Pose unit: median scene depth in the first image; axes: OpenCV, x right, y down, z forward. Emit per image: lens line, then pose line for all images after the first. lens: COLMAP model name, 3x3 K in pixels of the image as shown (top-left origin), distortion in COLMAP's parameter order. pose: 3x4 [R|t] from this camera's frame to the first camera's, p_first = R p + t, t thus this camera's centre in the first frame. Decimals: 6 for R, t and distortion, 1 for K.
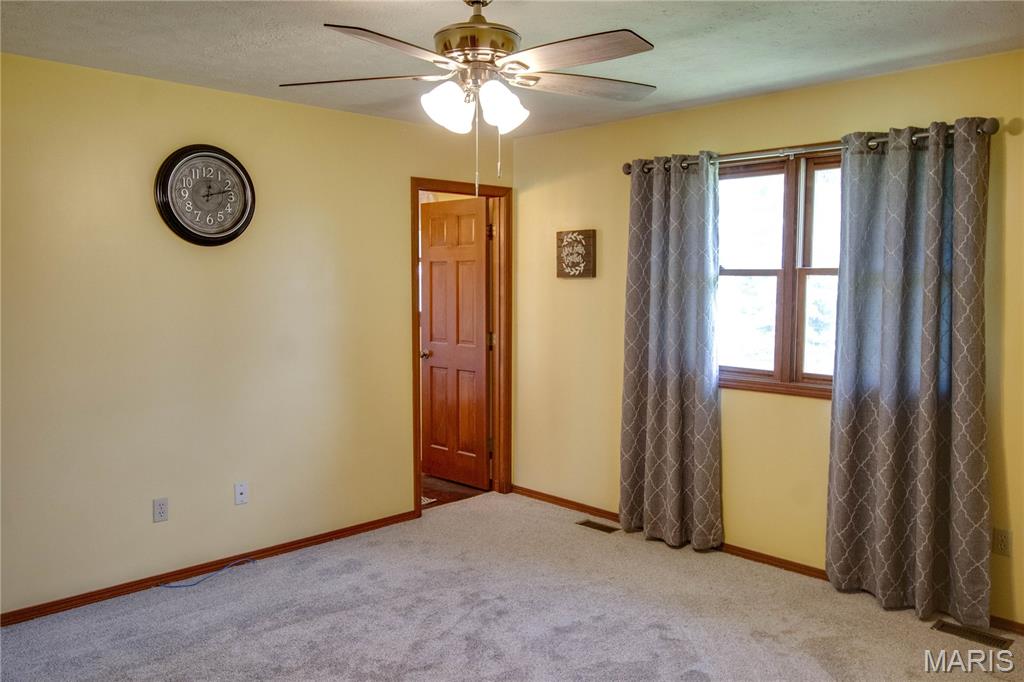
lens RADIAL K [[797.2, 0, 522.9], [0, 797.2, 326.7], [0, 0, 1]] dist [0.008677, -0.000309]
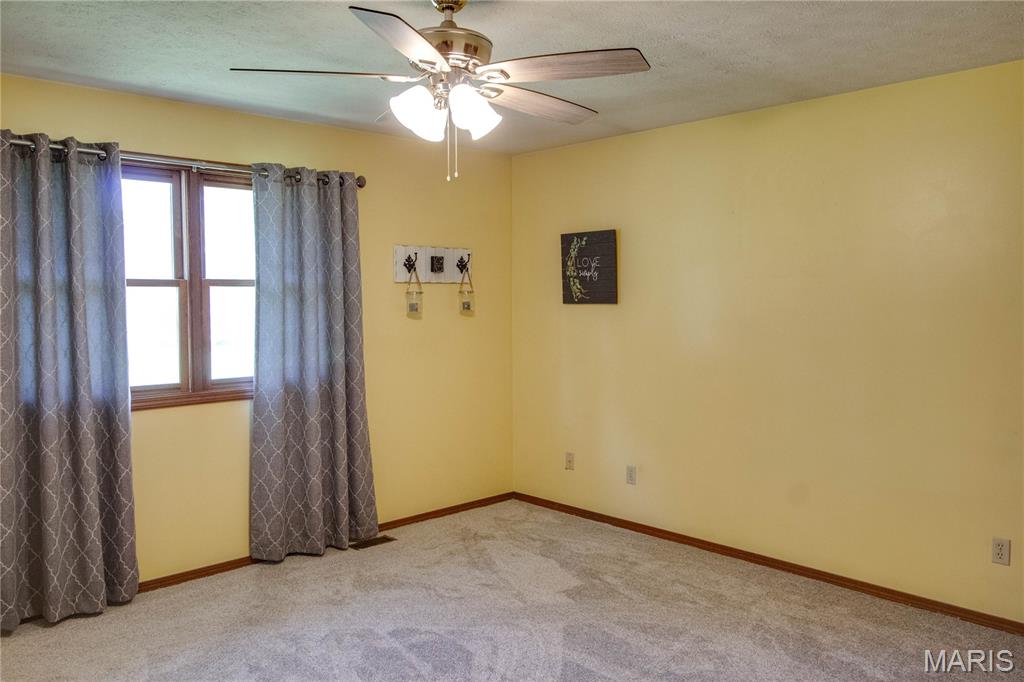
lens RADIAL K [[778.0, 0, 502.3], [0, 778.0, 336.1], [0, 0, 1]] dist [0.004687, 0.001730]
pose [[0.019525, -0.049003, 0.998608, -0.669441], [0.070455, 0.996383, 0.047517, -0.021572], [-0.997324, 0.069429, 0.022907, 0.613931]]
